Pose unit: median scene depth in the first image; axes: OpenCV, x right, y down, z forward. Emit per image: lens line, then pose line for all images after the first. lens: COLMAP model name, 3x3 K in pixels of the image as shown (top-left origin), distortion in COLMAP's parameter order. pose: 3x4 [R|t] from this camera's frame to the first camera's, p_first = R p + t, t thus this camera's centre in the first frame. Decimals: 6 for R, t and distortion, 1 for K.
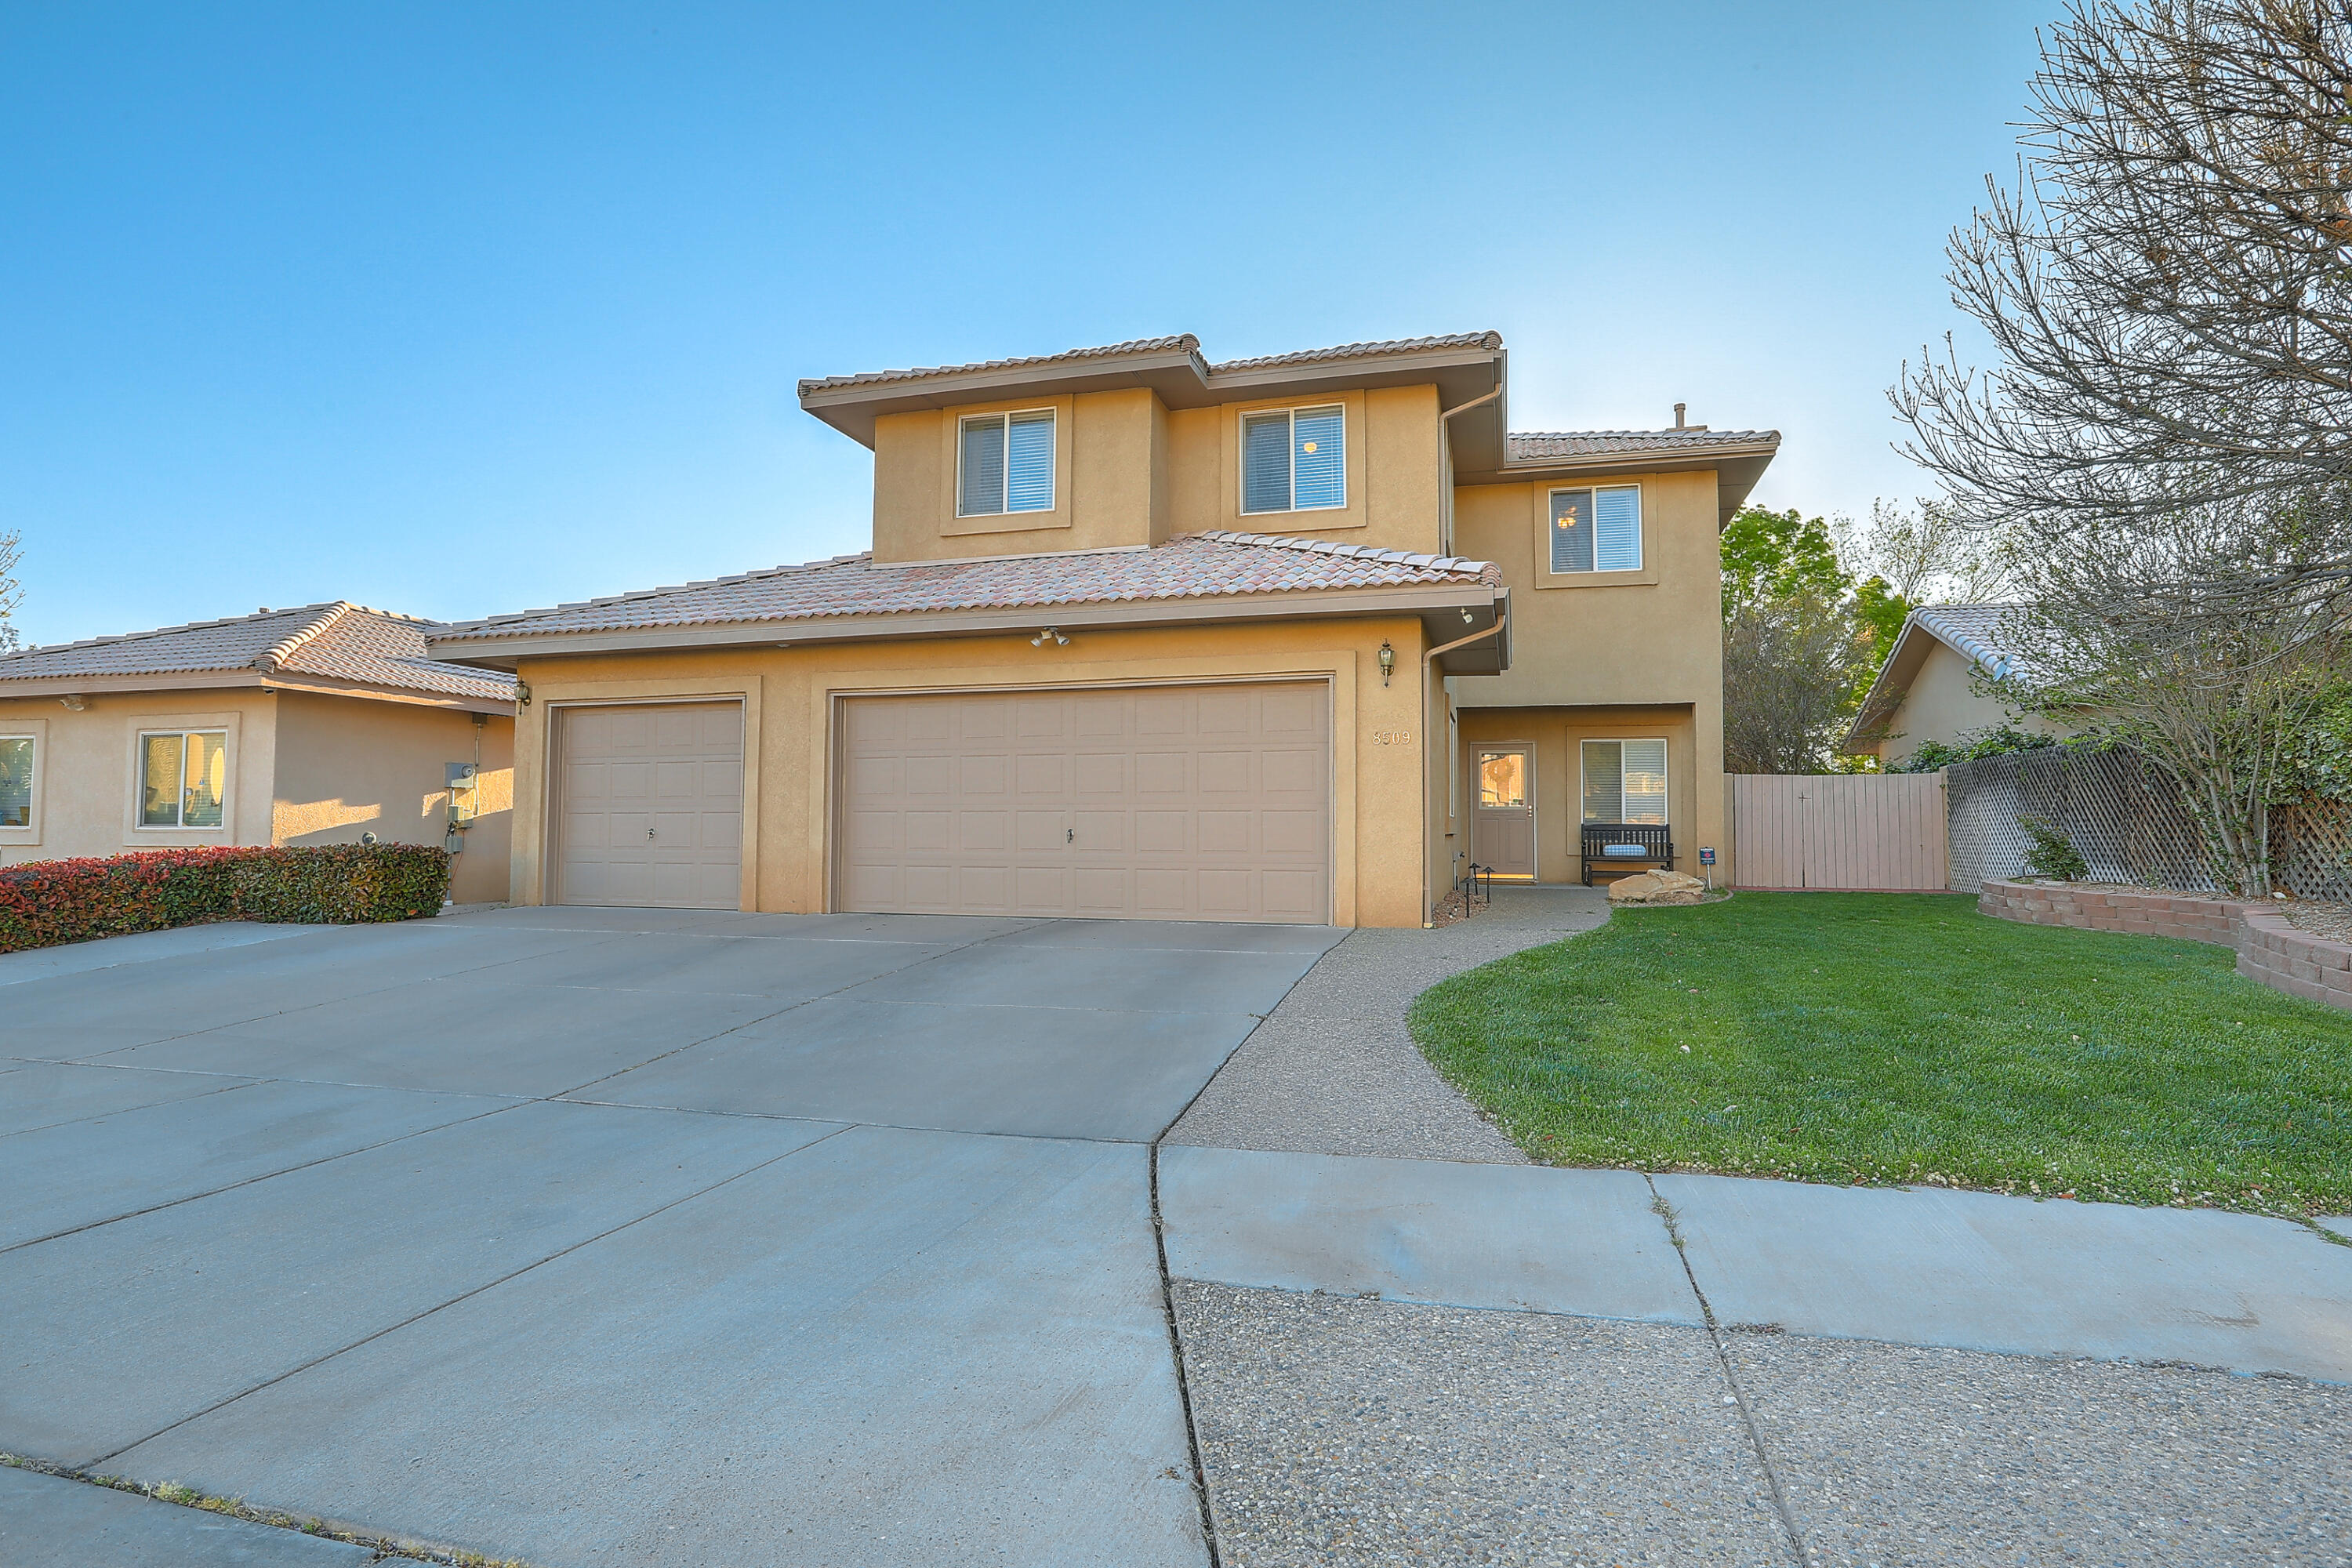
lens RADIAL K [[1211.4, 0, 1161.8], [0, 1211.4, 784.1], [0, 0, 1]] dist [-0.003959, 0.000952]
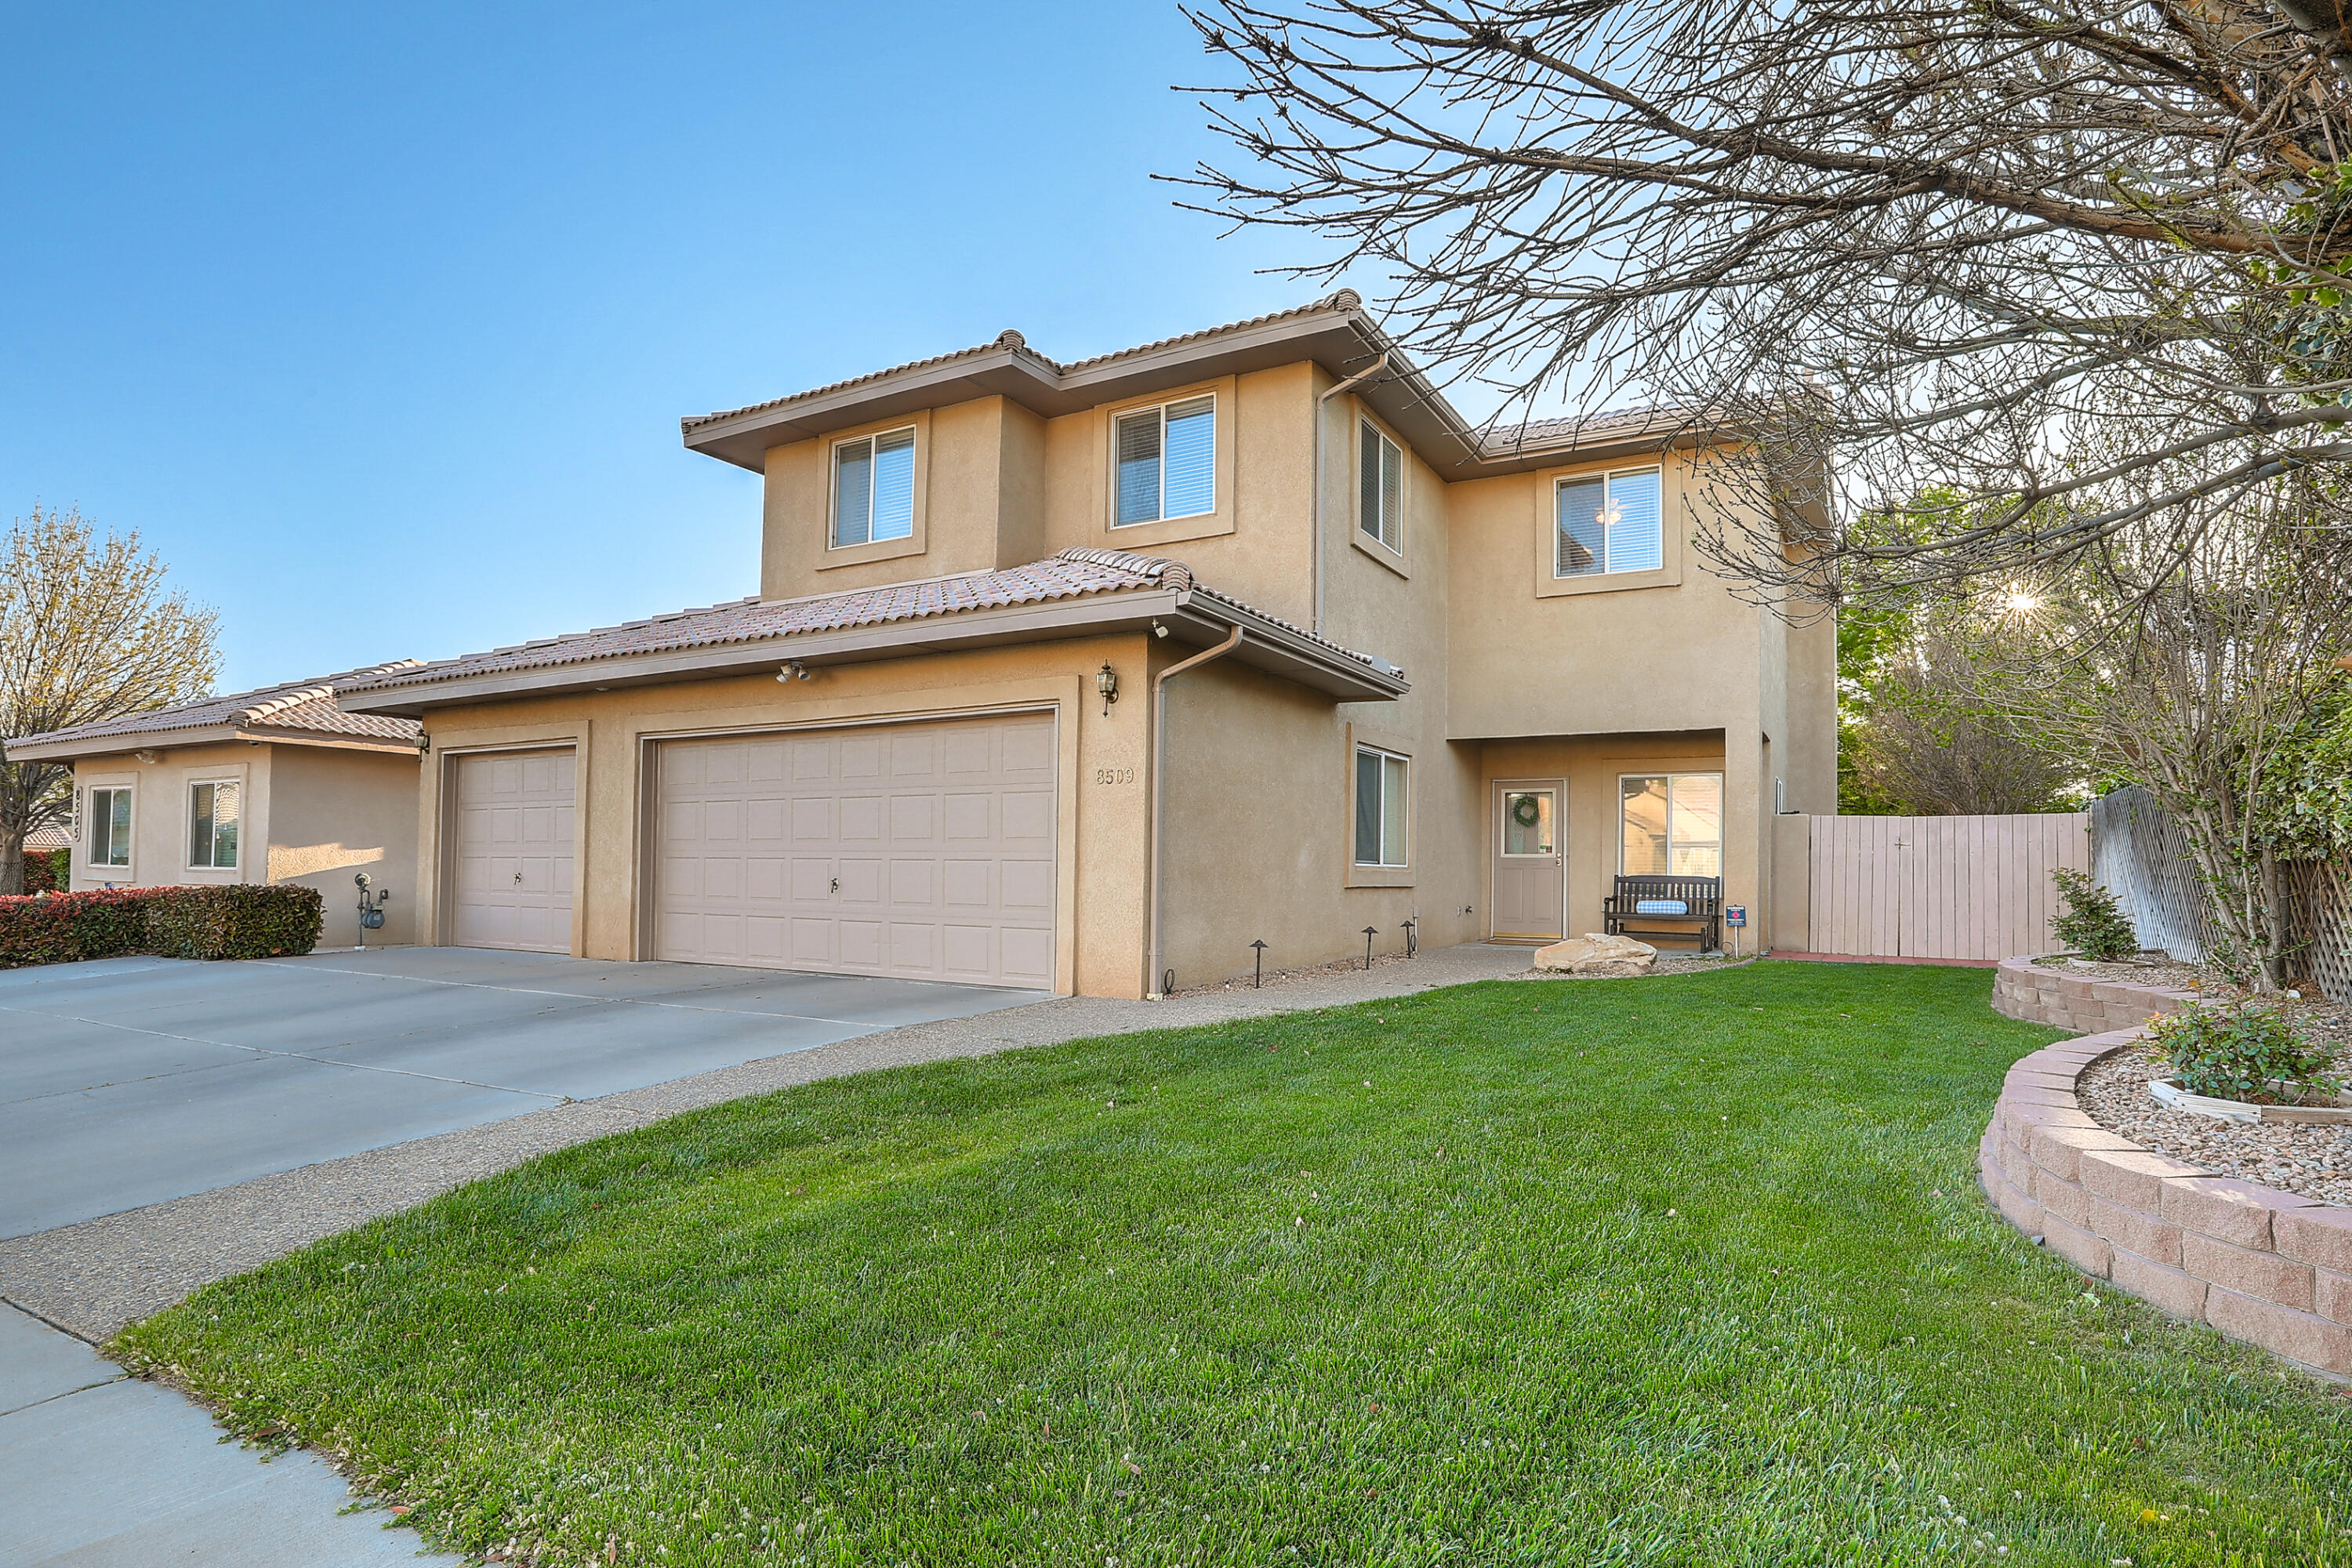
lens RADIAL K [[1211.4, 0, 1214.8], [0, 1211.4, 854.3], [0, 0, 1]] dist [-0.003959, 0.000952]
pose [[0.970287, 0.004789, -0.241908, 0.363296], [0.000892, 0.999727, 0.023369, -0.002241], [0.241954, -0.022891, 0.970018, 0.144652]]
